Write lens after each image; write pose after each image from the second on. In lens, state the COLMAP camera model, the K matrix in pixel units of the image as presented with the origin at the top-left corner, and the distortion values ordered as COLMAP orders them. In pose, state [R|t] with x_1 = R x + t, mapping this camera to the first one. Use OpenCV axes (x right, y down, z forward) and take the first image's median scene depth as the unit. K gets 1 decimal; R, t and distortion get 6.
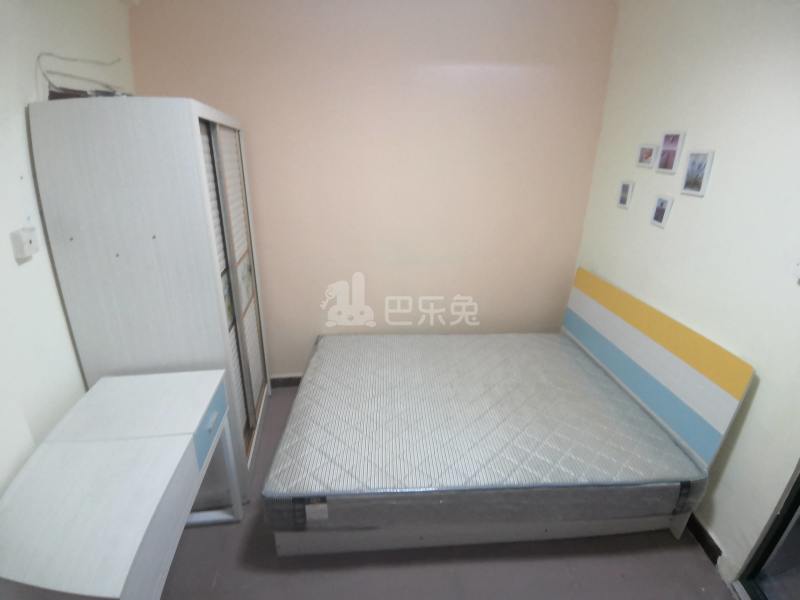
lens RADIAL K [[382.9, 0, 409.1], [0, 382.9, 301.9], [0, 0, 1]] dist [0.048472, -0.068163]
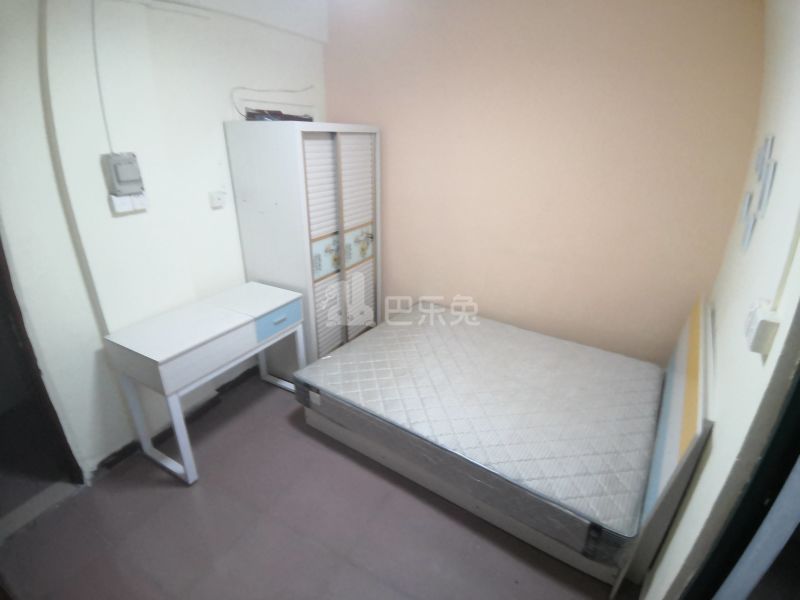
lens RADIAL K [[391.3, 0, 403.8], [0, 391.3, 302.8], [0, 0, 1]] dist [0.002743, -0.033974]
pose [[0.784068, 0.233323, -0.575150, 0.800484], [-0.213422, 0.971498, 0.103165, -0.040925], [0.582827, 0.041862, 0.811517, -0.040342]]
